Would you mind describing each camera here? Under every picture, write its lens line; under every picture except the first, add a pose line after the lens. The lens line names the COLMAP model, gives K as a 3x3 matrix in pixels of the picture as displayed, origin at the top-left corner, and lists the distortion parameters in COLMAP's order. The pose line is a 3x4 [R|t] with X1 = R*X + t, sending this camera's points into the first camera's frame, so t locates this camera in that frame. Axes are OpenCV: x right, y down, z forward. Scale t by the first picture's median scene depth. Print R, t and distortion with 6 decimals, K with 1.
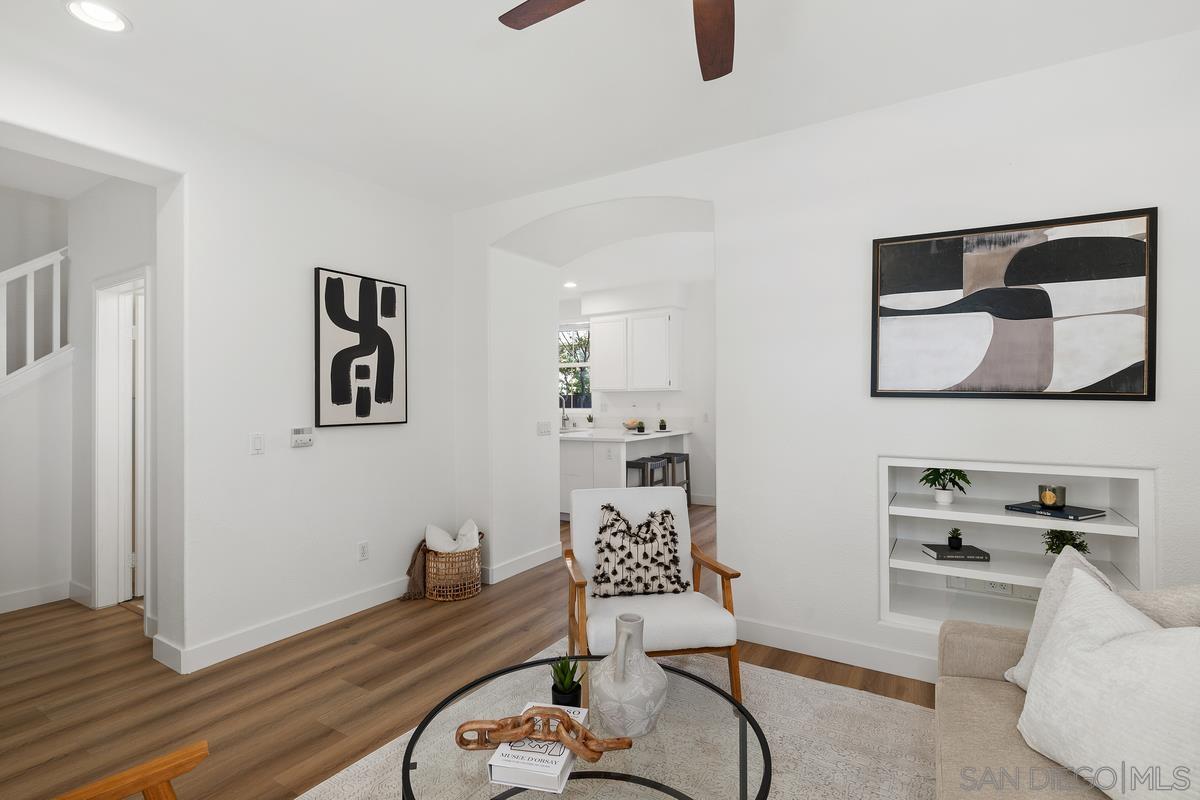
lens RADIAL K [[577.4, 0, 602.3], [0, 577.4, 399.3], [0, 0, 1]] dist [-0.010059, 0.004012]
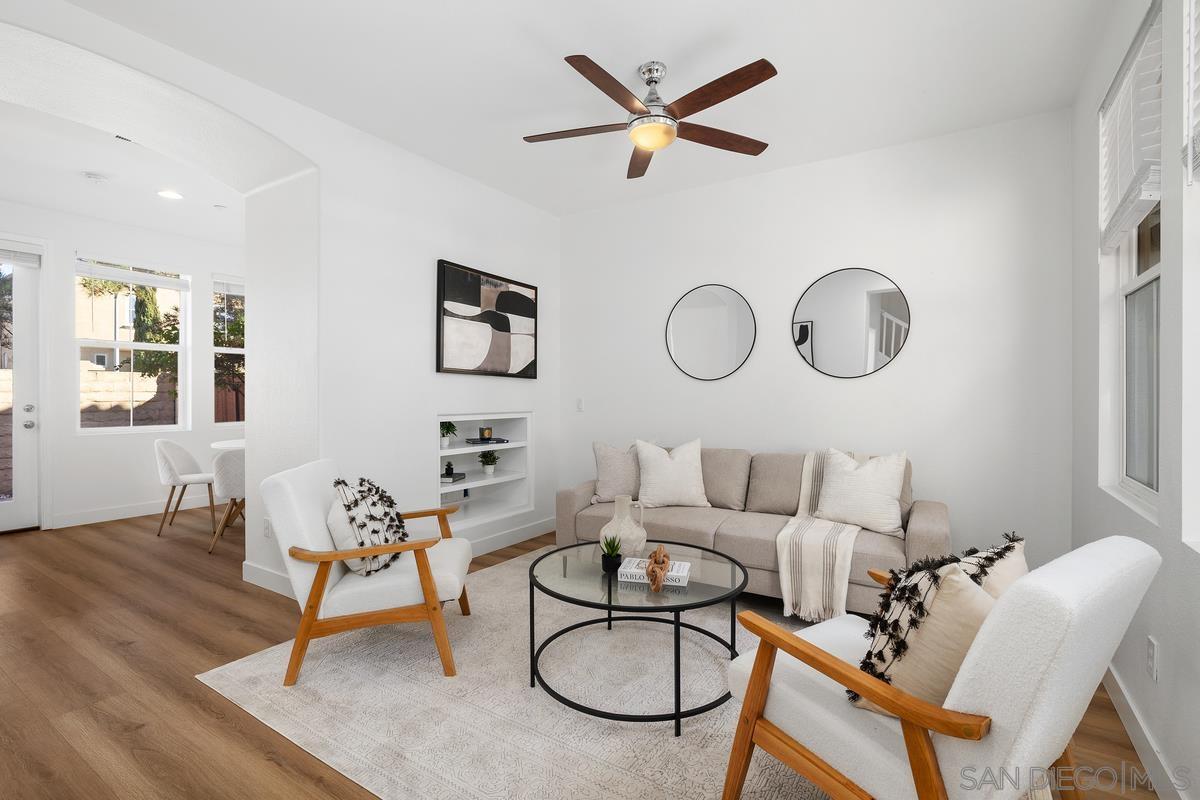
lens RADIAL K [[548.7, 0, 606.3], [0, 548.7, 392.0], [0, 0, 1]] dist [-0.007107, 0.000952]
pose [[0.031466, -0.000820, 0.999504, -0.930050], [0.002615, 0.999996, 0.000738, 0.046583], [-0.999501, 0.002590, 0.031468, 0.613583]]
